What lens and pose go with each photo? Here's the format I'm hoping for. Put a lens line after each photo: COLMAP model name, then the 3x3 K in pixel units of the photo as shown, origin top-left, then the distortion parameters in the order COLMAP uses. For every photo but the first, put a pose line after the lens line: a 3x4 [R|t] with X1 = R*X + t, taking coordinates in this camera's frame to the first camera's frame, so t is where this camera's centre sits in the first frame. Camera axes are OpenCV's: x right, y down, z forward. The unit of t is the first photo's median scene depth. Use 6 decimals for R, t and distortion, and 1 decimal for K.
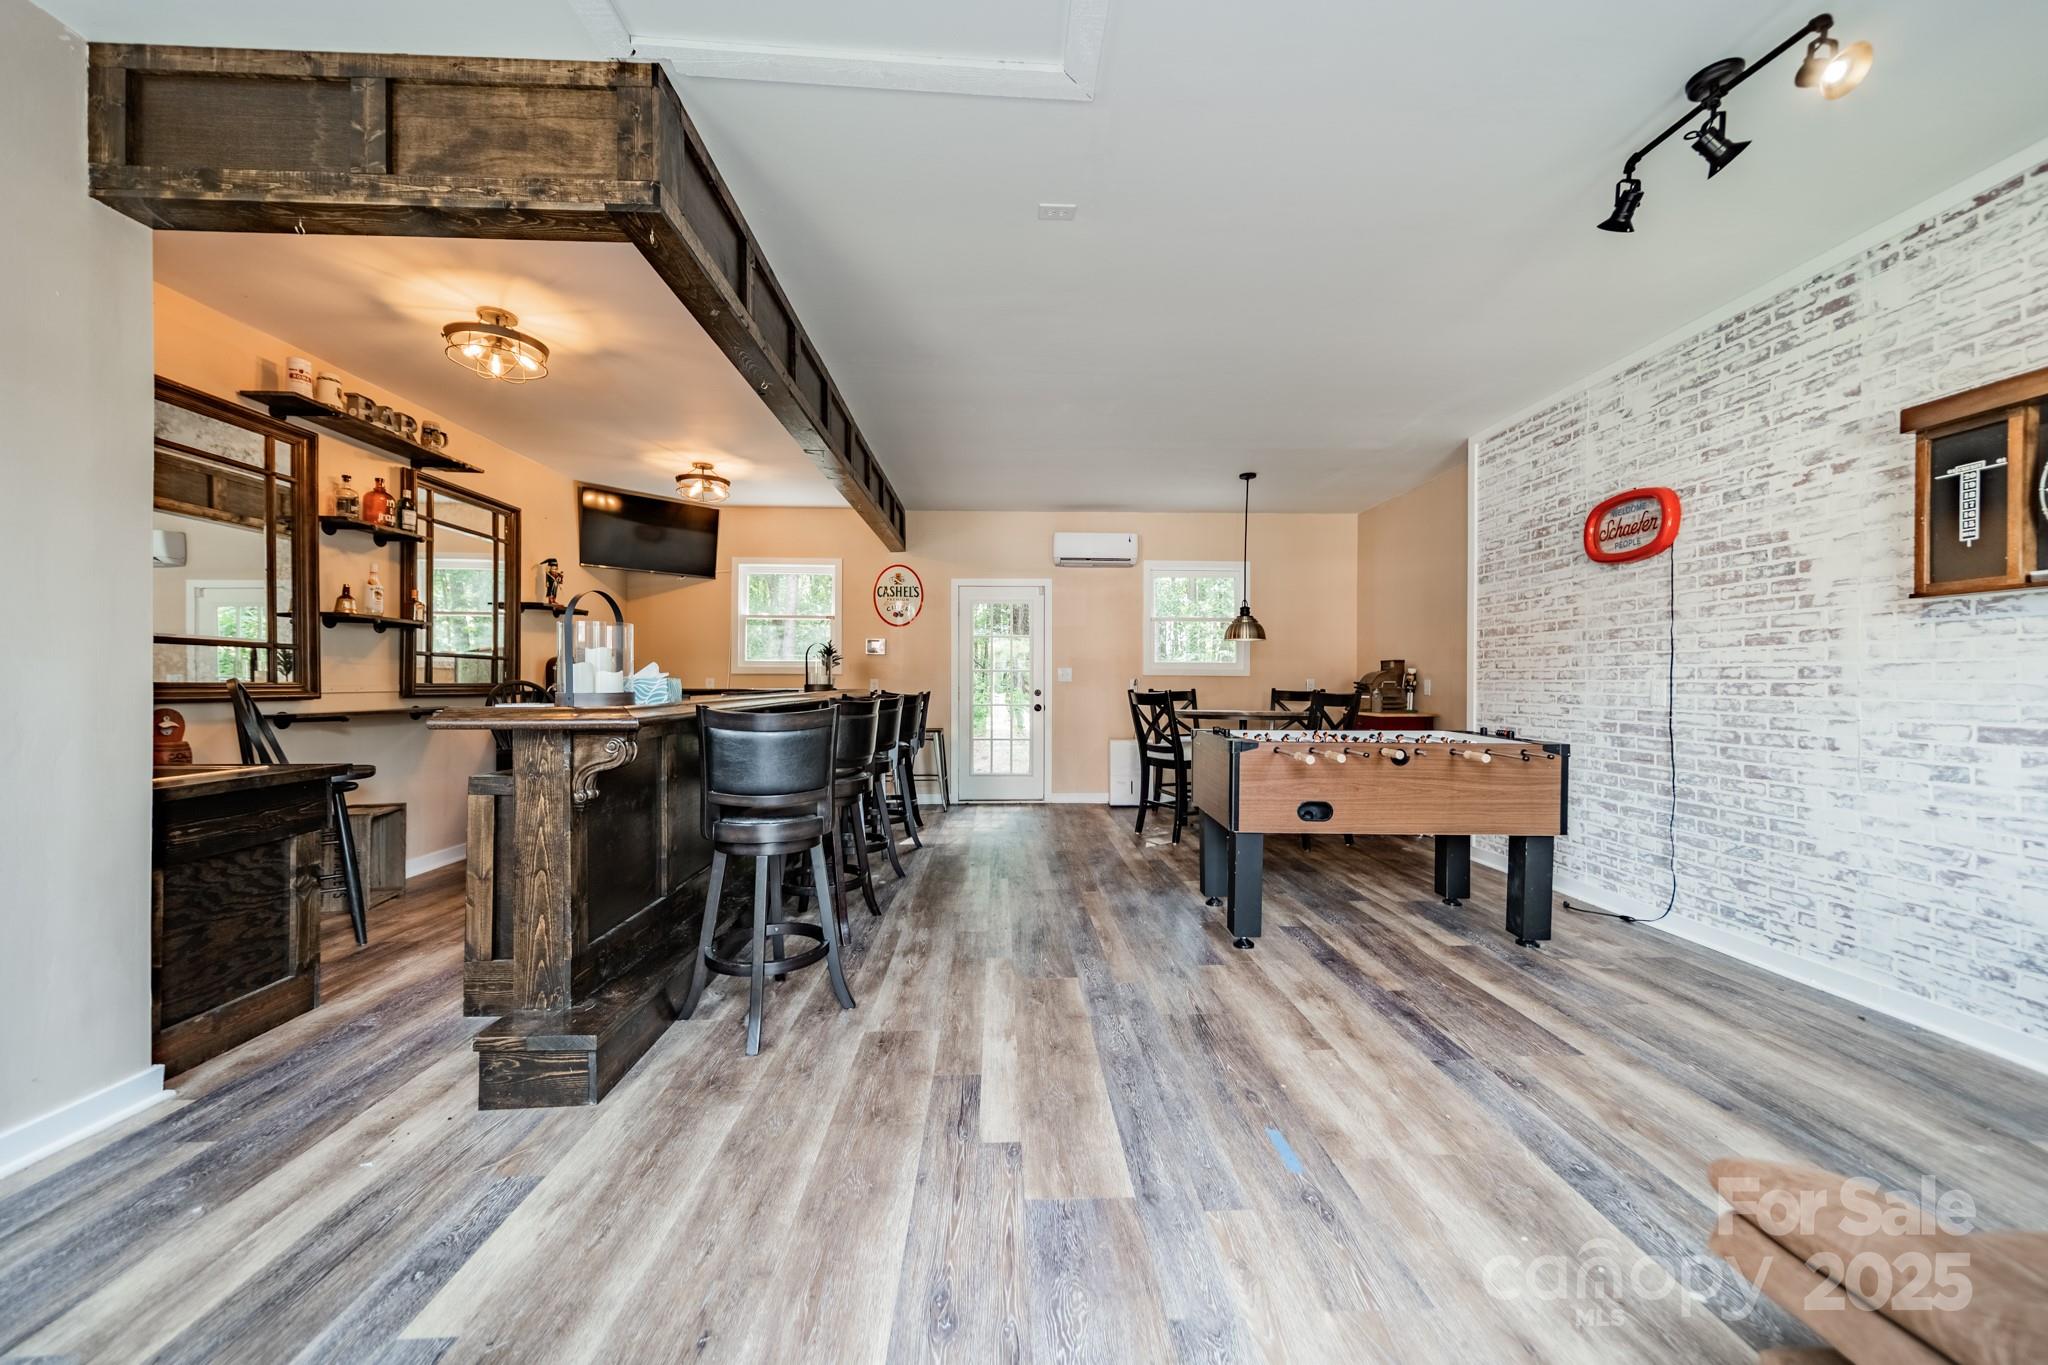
lens RADIAL K [[739.7, 0, 1024.0], [0, 739.7, 682.5], [0, 0, 1]] dist [0.009302, 0.000174]
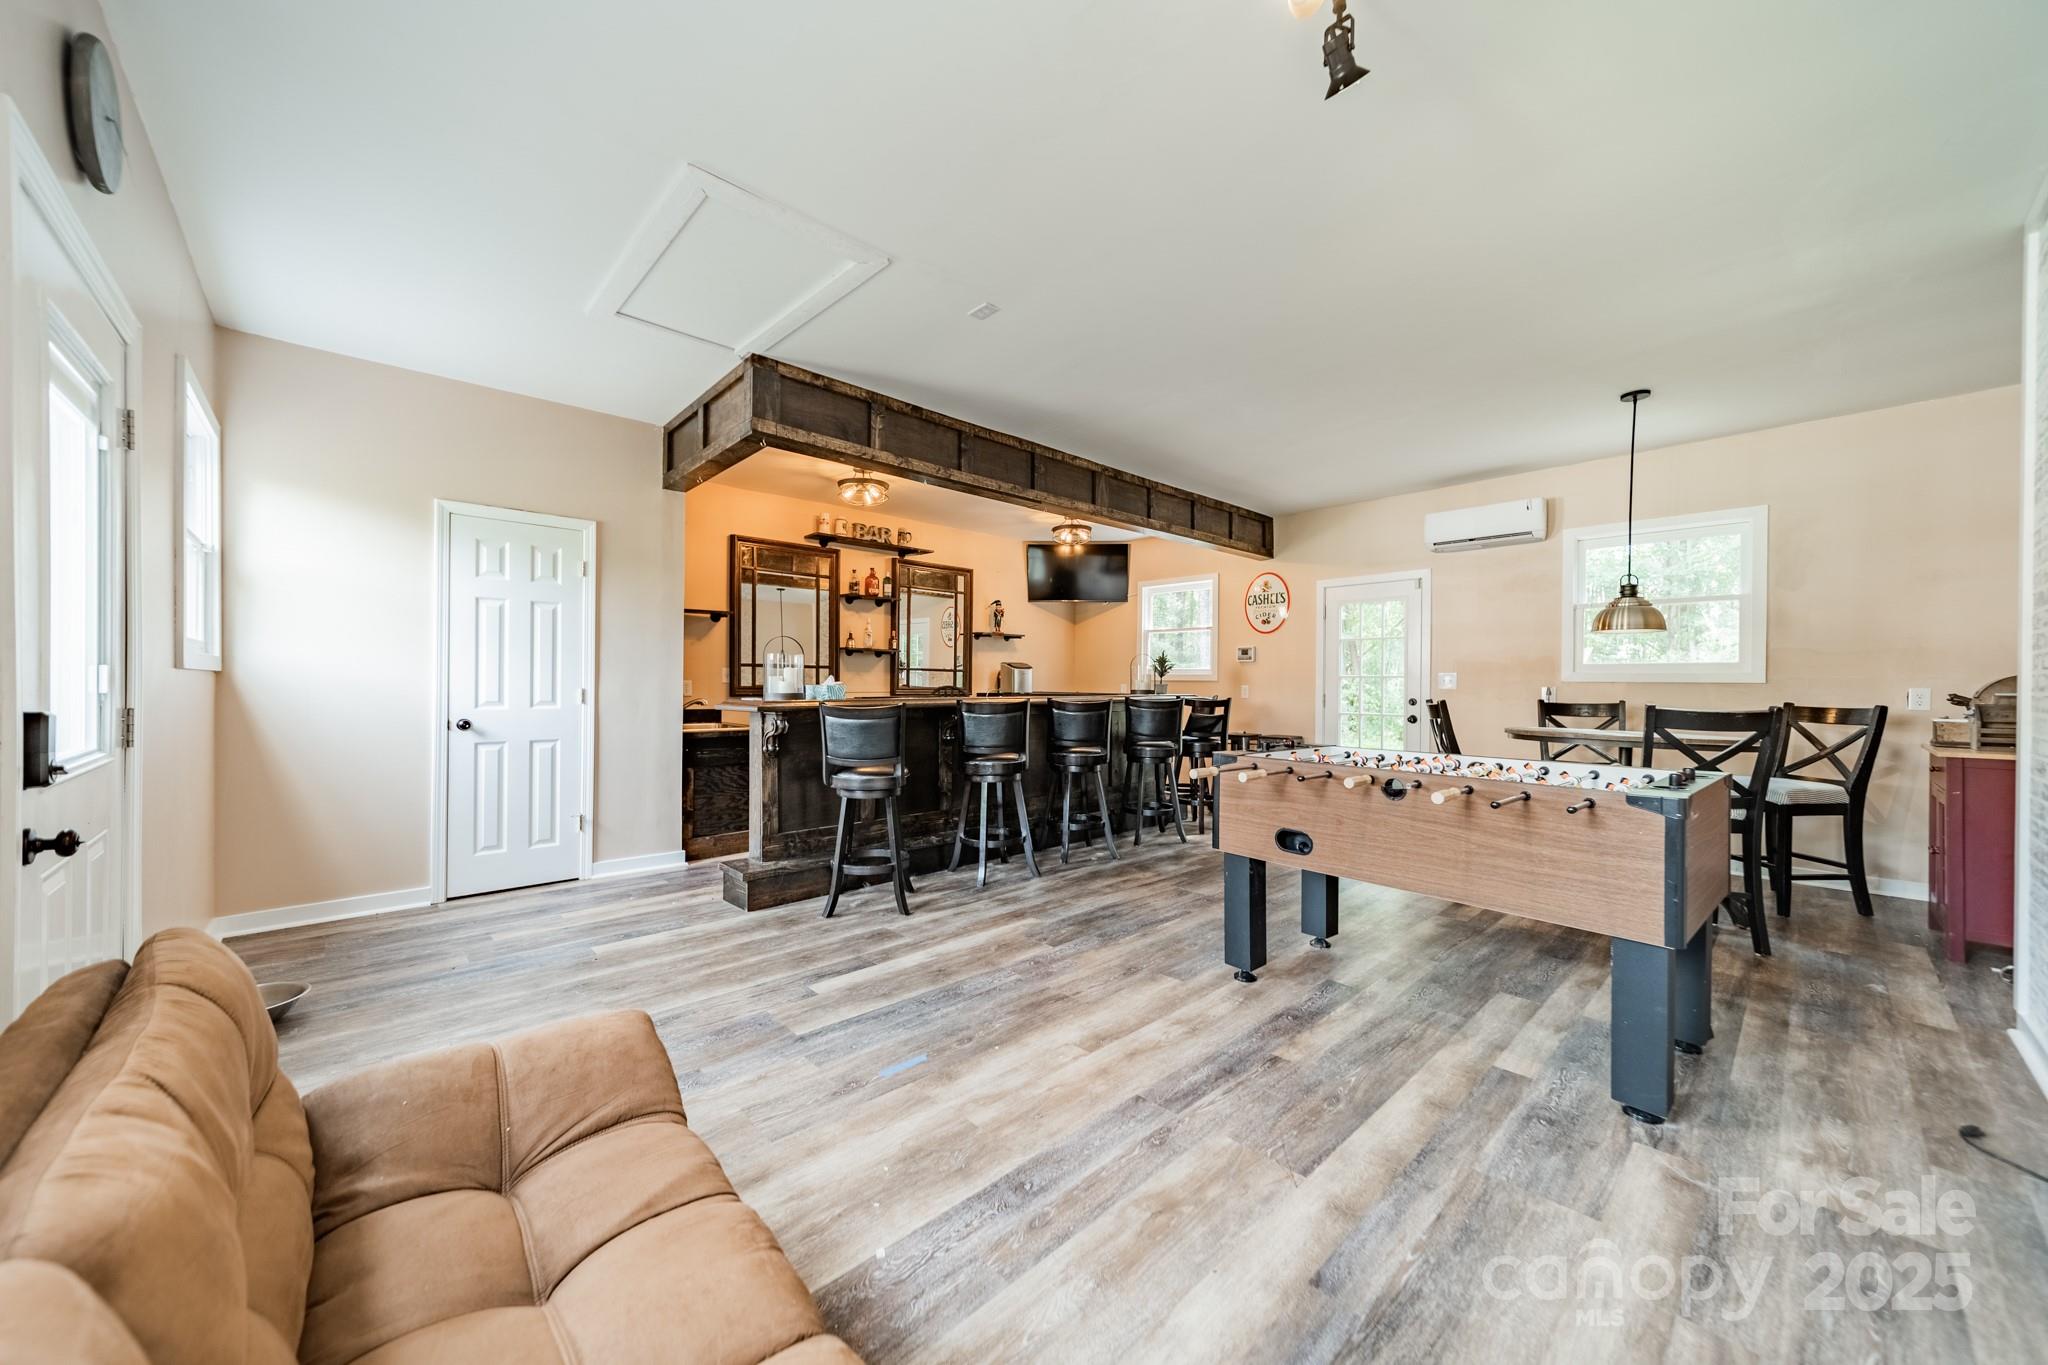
lens RADIAL K [[739.7, 0, 1024.0], [0, 739.7, 682.5], [0, 0, 1]] dist [0.009302, 0.000174]
pose [[0.649768, 0.000839, -0.760132, 0.835371], [-0.005983, 0.999974, -0.004011, -0.005821], [0.760109, 0.007154, 0.649756, 0.198903]]
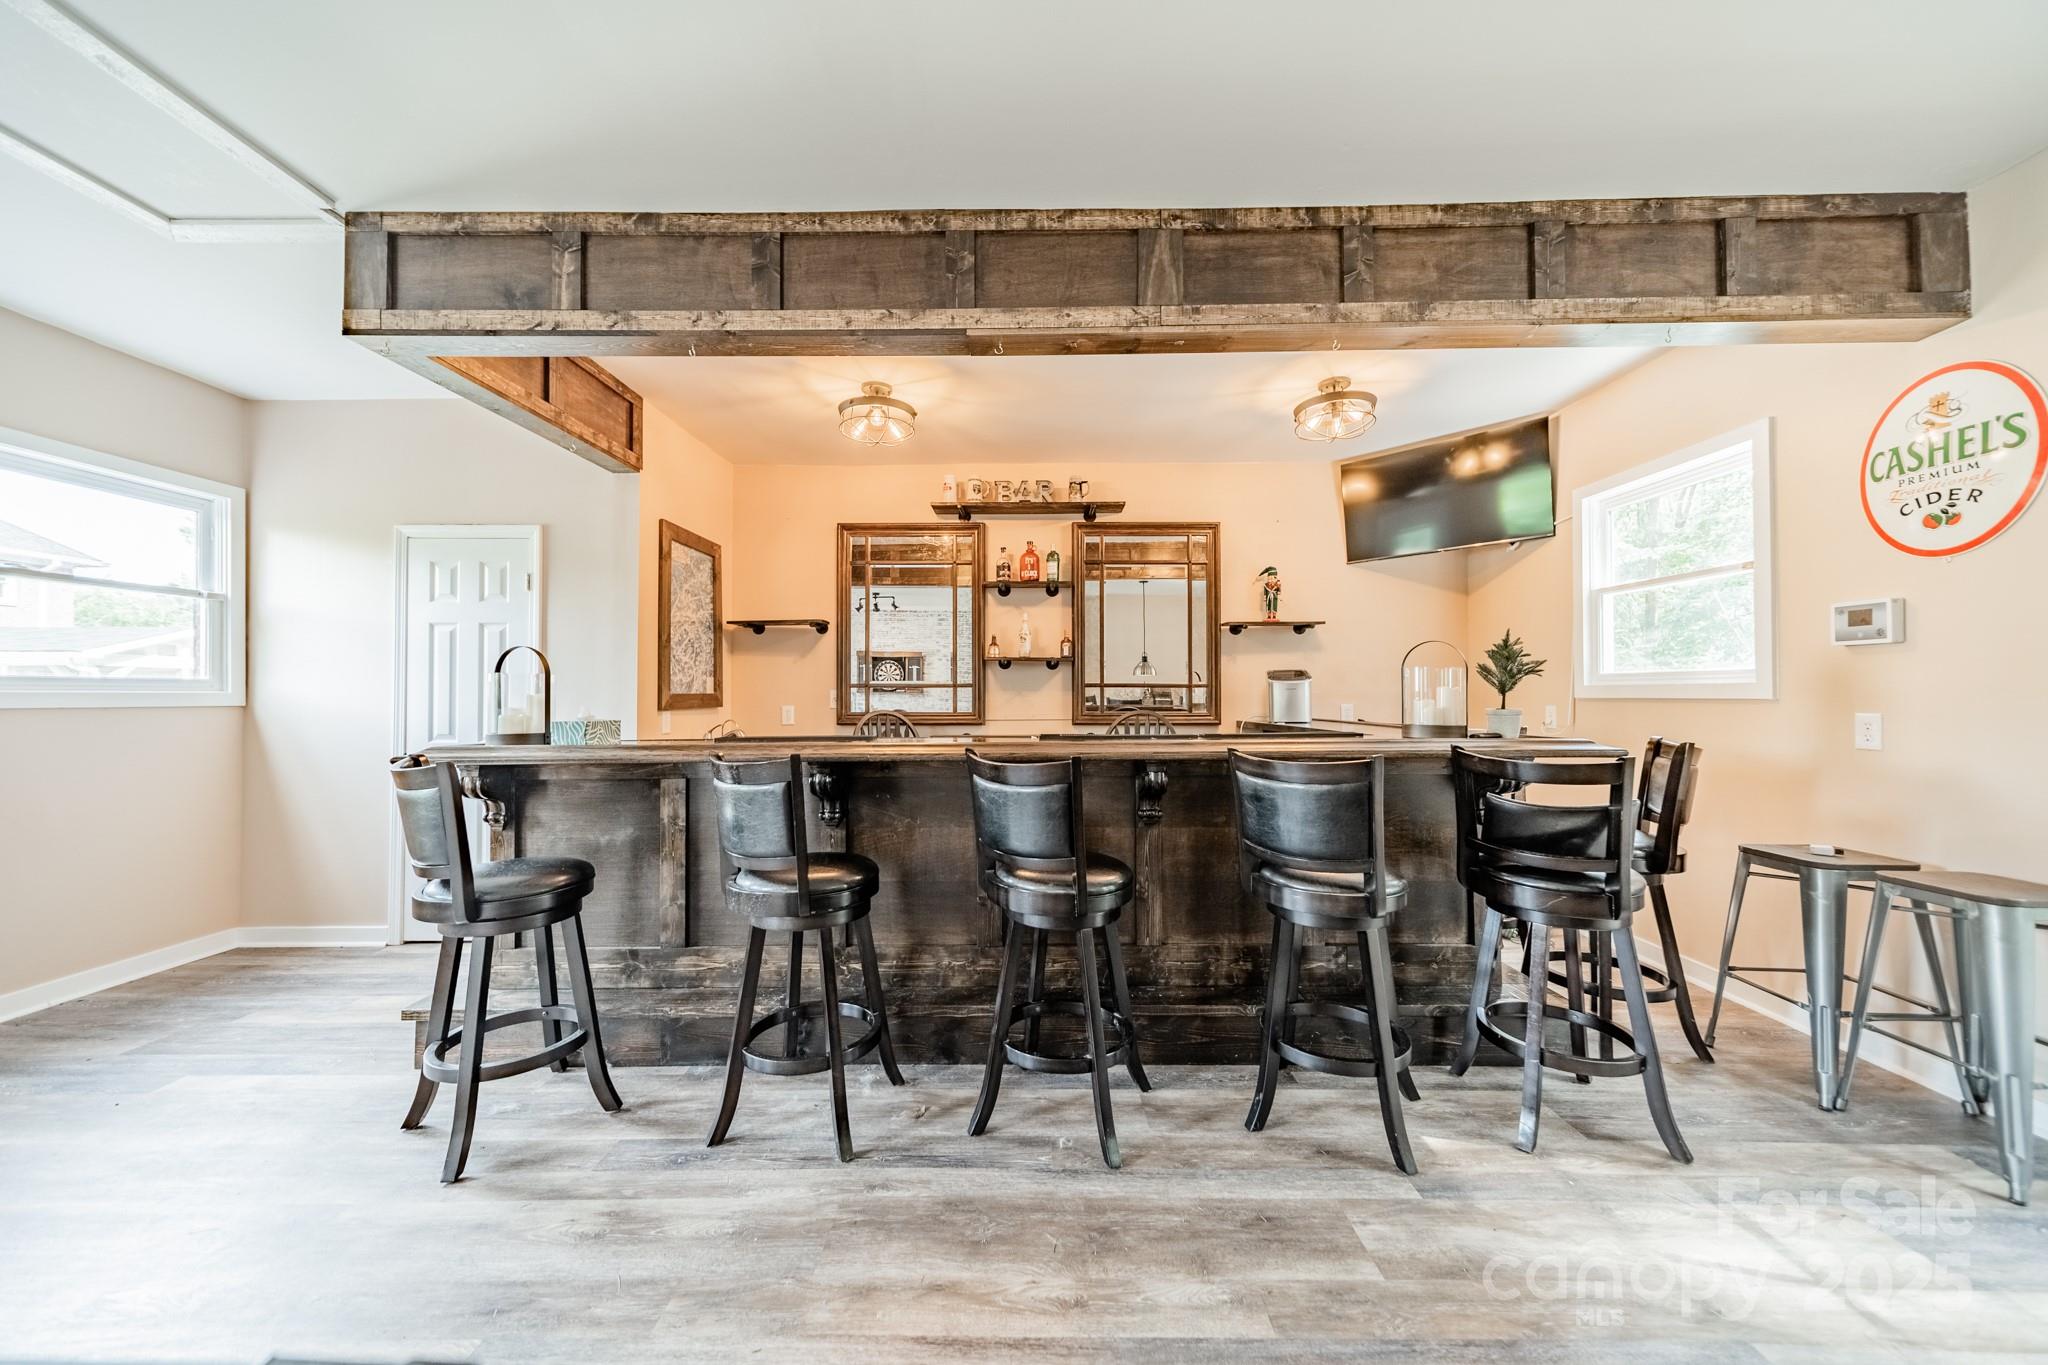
lens RADIAL K [[739.7, 0, 1024.0], [0, 739.7, 682.5], [0, 0, 1]] dist [0.009302, 0.000174]
pose [[-0.055110, -0.021579, -0.998247, 0.398850], [0.002361, 0.999761, -0.021742, -0.027405], [0.998478, -0.003555, -0.055046, 1.327342]]
